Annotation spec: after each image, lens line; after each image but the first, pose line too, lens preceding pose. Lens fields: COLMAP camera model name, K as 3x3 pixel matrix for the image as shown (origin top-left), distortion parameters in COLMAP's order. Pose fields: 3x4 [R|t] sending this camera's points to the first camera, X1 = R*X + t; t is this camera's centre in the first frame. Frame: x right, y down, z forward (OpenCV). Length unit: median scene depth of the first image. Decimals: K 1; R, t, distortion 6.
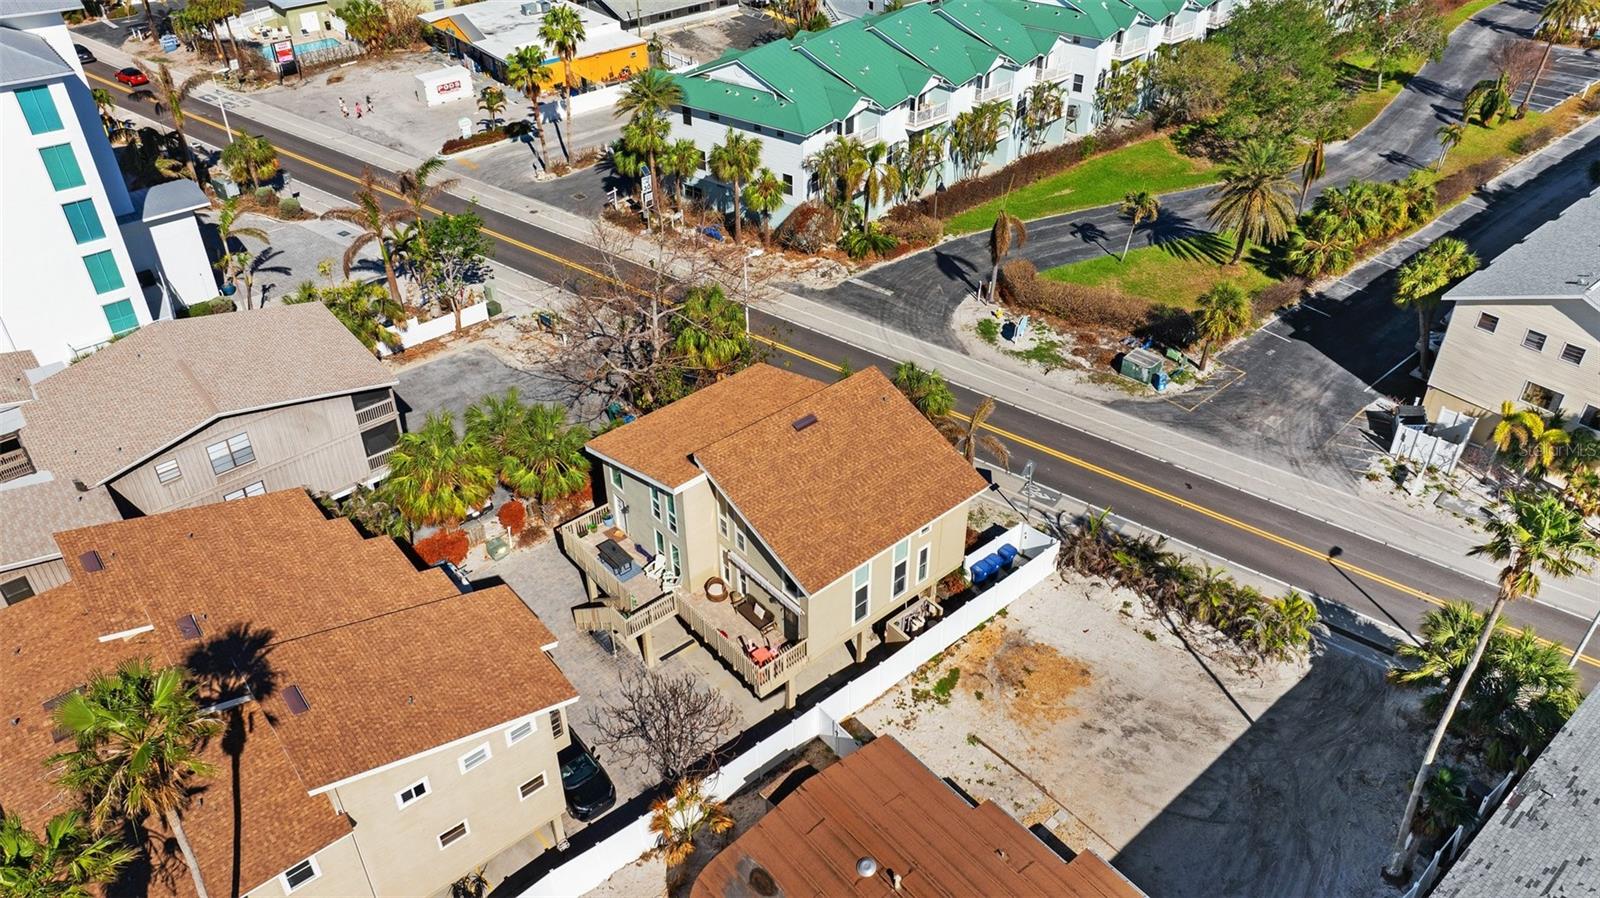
lens RADIAL K [[1139.7, 0, 800.0], [0, 1139.7, 449.0], [0, 0, 1]] dist [-0.003735, -0.000603]
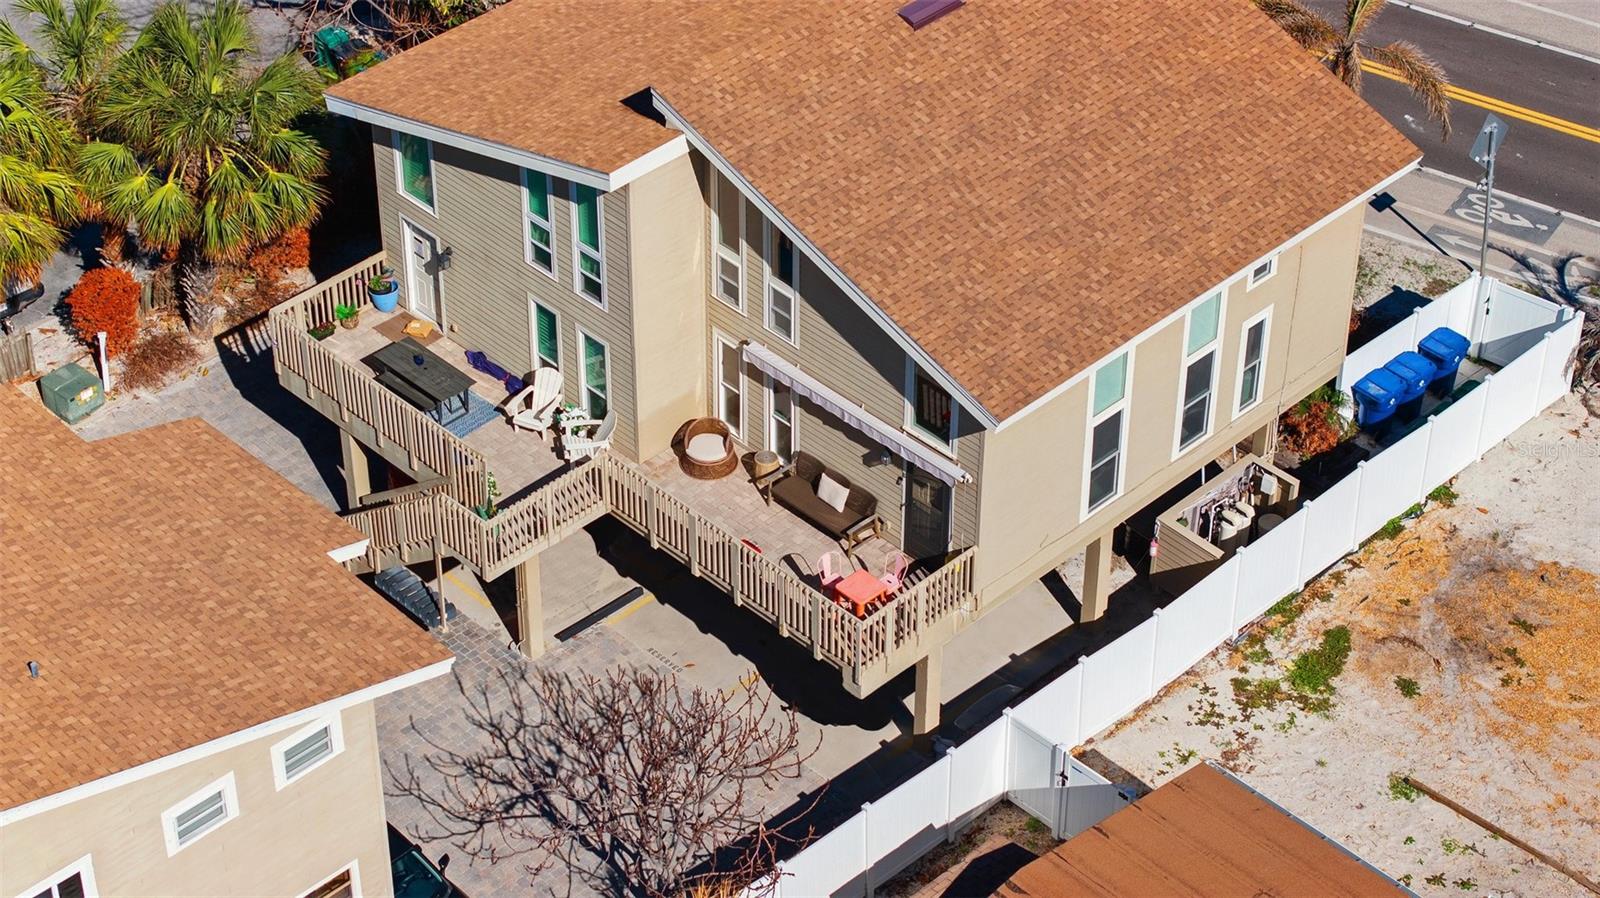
lens RADIAL K [[3109.5, 0, 800.0], [0, 3109.5, 449.0], [0, 0, 1]] dist [-0.104920, 0.515379]
pose [[0.999017, -0.019664, 0.039730, -0.087800], [0.017100, 0.997811, 0.063876, 0.059985], [-0.040899, -0.063134, 0.997167, -0.046312]]
